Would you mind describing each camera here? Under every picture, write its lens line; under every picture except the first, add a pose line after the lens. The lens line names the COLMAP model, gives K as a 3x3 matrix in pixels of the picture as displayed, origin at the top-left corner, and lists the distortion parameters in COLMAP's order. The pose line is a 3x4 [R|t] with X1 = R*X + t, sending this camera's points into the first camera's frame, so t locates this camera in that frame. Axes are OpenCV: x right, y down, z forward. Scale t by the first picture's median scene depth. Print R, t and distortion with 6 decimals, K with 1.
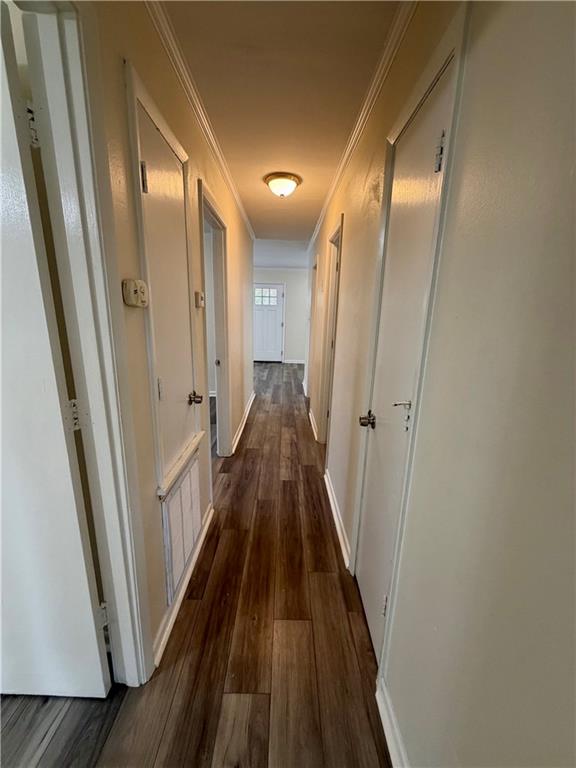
lens RADIAL K [[307.5, 0, 288.8], [0, 307.5, 387.4], [0, 0, 1]] dist [-0.000851, 0.001295]
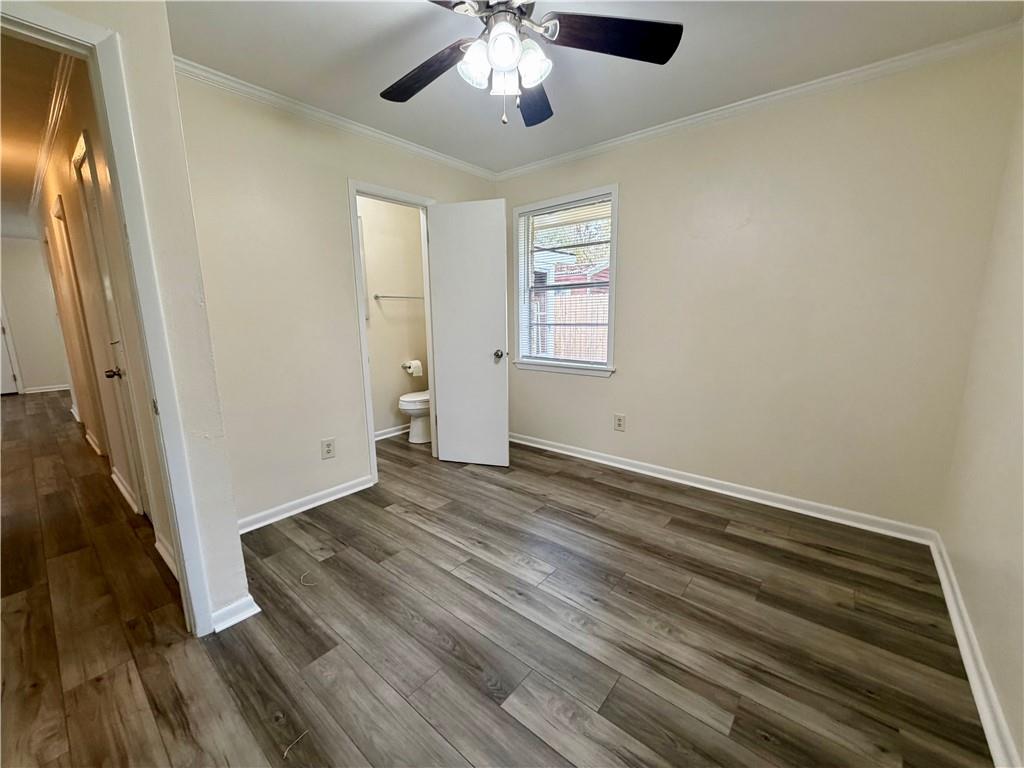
lens RADIAL K [[409.9, 0, 511.6], [0, 409.9, 386.8], [0, 0, 1]] dist [-0.000851, 0.001295]
pose [[0.647230, -0.168034, 0.743544, 0.020620], [0.203713, 0.978055, 0.043706, 0.200463], [-0.734571, 0.123182, 0.667257, -0.651018]]
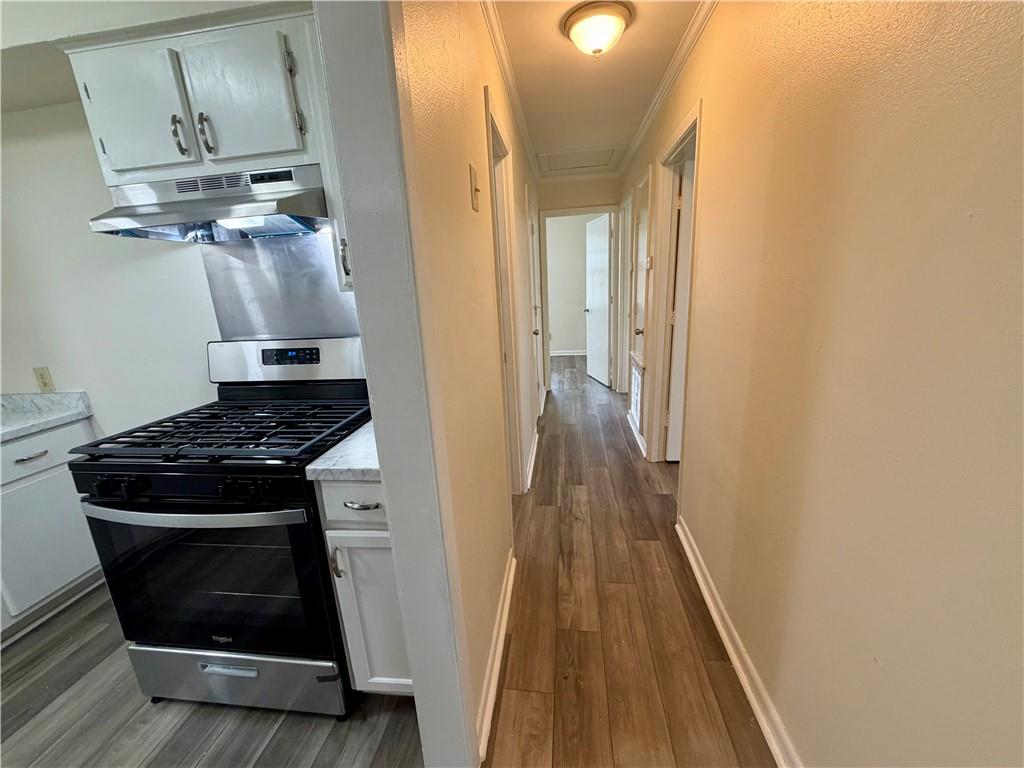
lens RADIAL K [[409.9, 0, 511.3], [0, 409.9, 385.4], [0, 0, 1]] dist [-0.000851, 0.001295]
pose [[-0.989440, -0.005154, 0.144855, 0.009752], [0.063665, 0.882352, 0.466263, -0.393942], [-0.130216, 0.470561, -0.872706, 1.636950]]
